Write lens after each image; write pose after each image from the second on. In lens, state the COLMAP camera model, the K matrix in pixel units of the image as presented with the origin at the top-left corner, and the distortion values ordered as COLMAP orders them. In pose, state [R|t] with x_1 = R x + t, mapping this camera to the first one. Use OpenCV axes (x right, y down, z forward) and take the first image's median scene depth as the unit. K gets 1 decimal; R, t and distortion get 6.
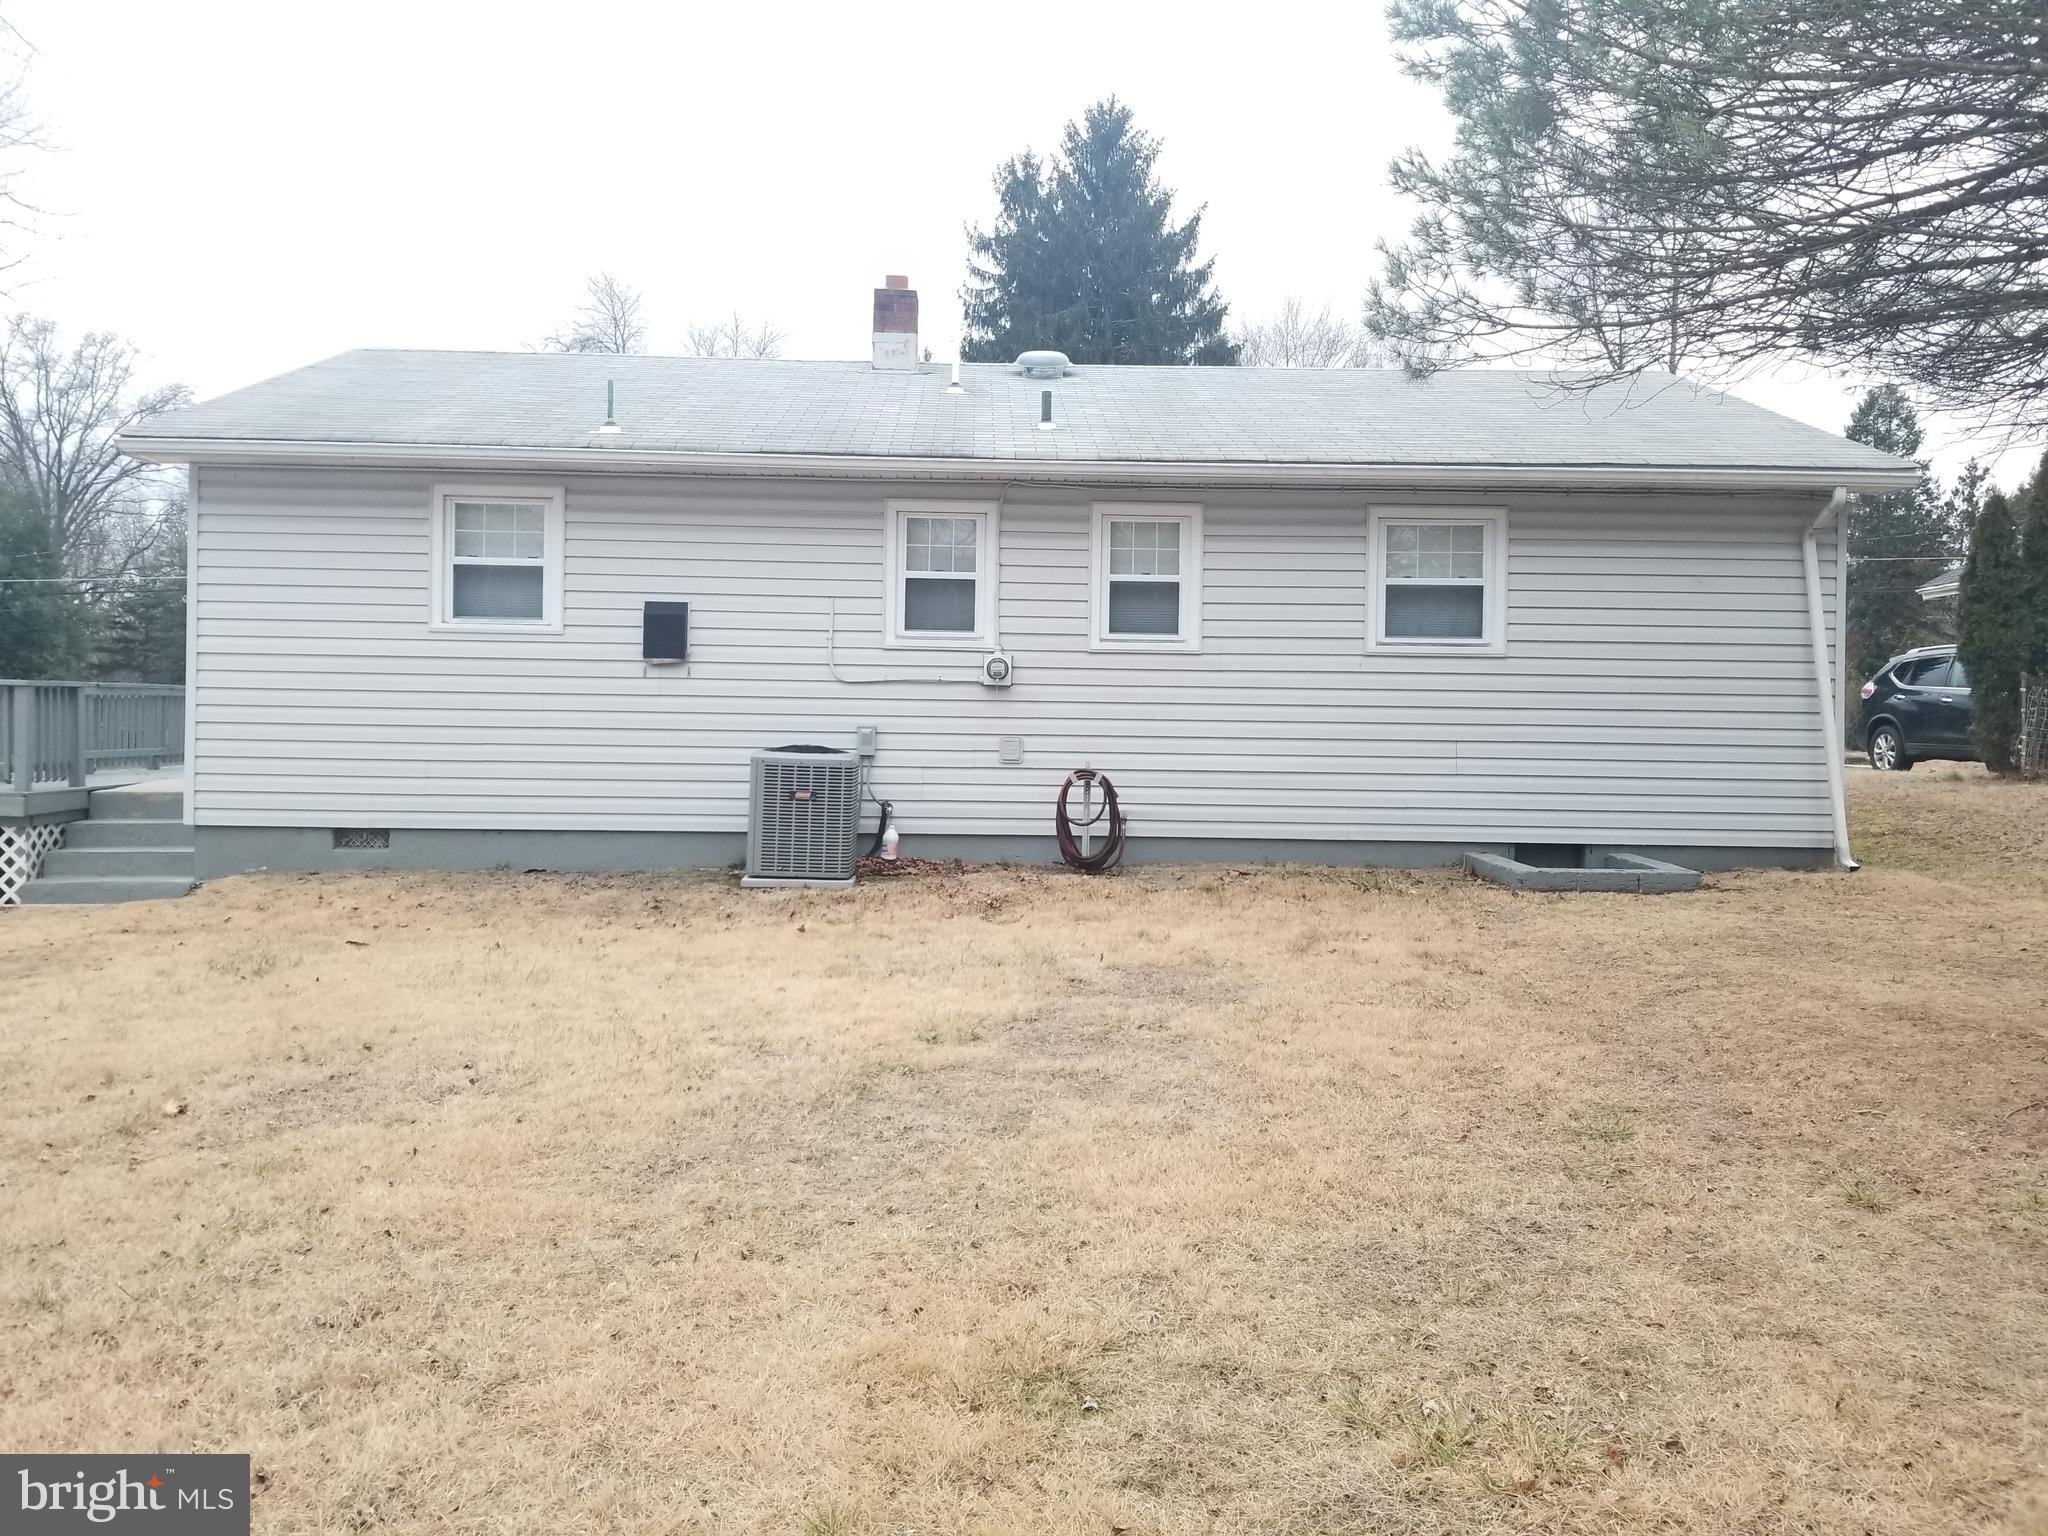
lens RADIAL K [[1586.6, 0, 1021.3], [0, 1586.6, 722.0], [0, 0, 1]] dist [0.076341, -0.130394]
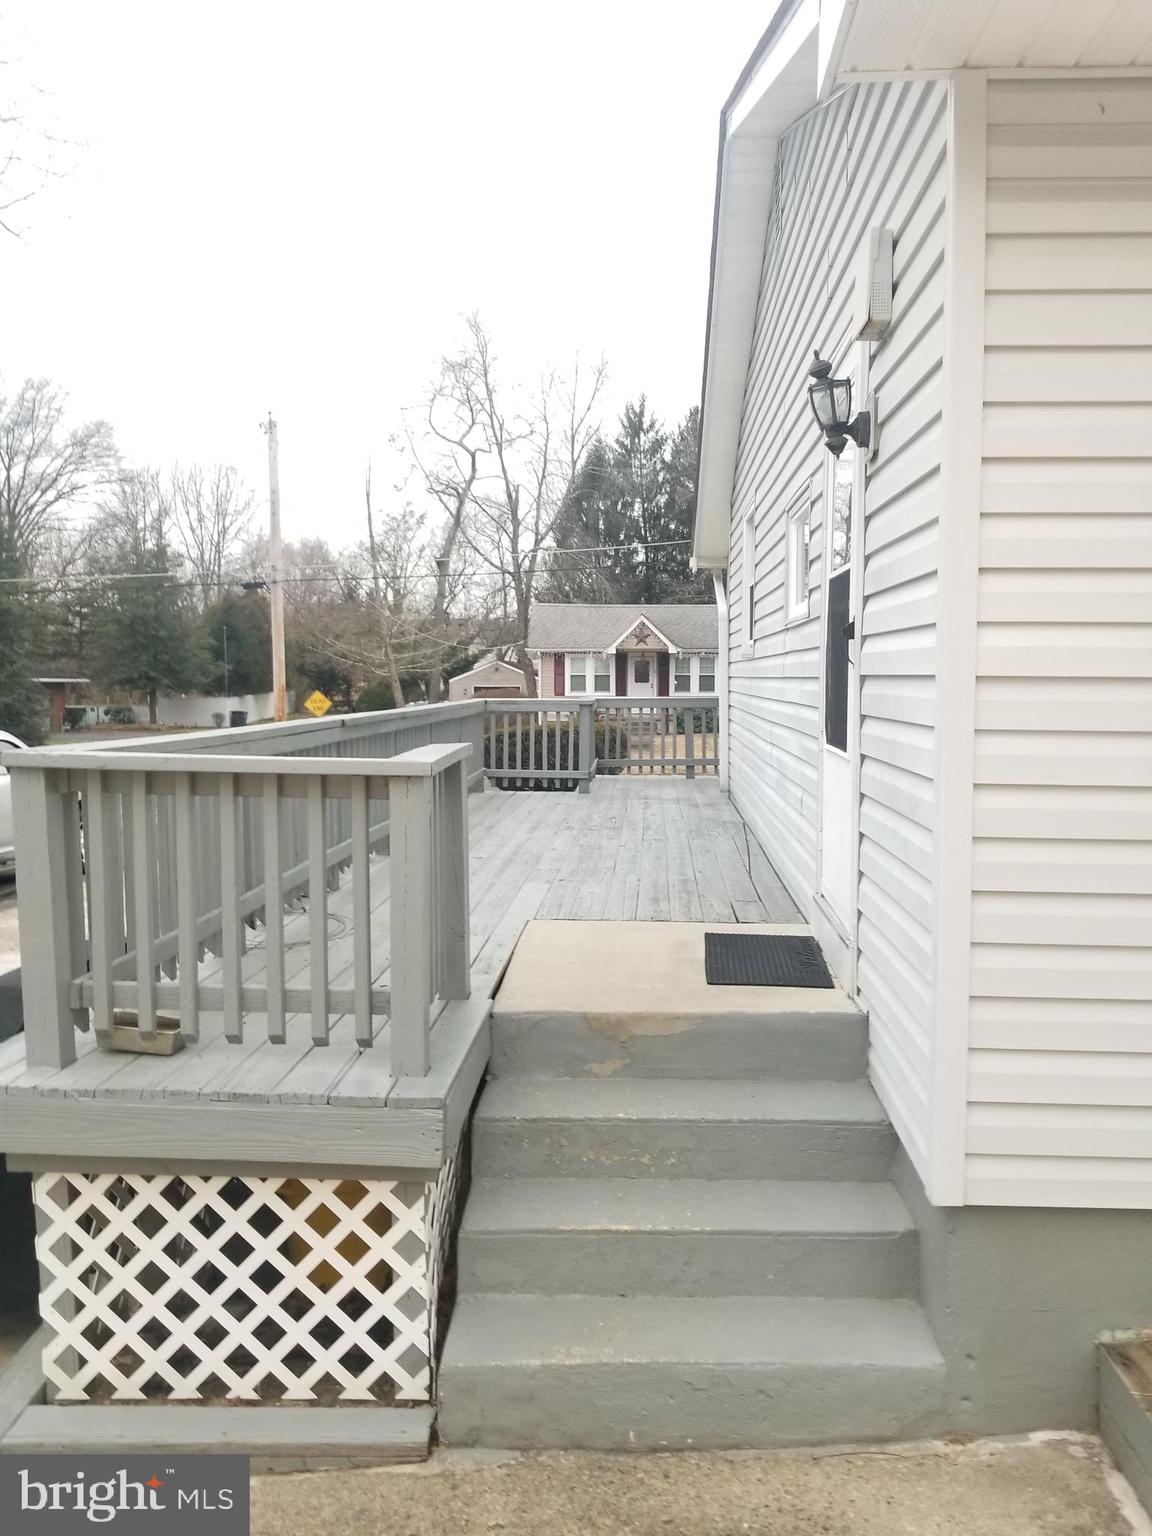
lens RADIAL K [[1189.9, 0, 581.5], [0, 1189.9, 759.6], [0, 0, 1]] dist [0.076341, -0.130394]
pose [[0.996249, 0.000194, -0.086530, -0.085510], [0.004844, 0.998304, 0.058009, -0.006186], [0.086395, -0.058211, 0.994559, 0.113138]]
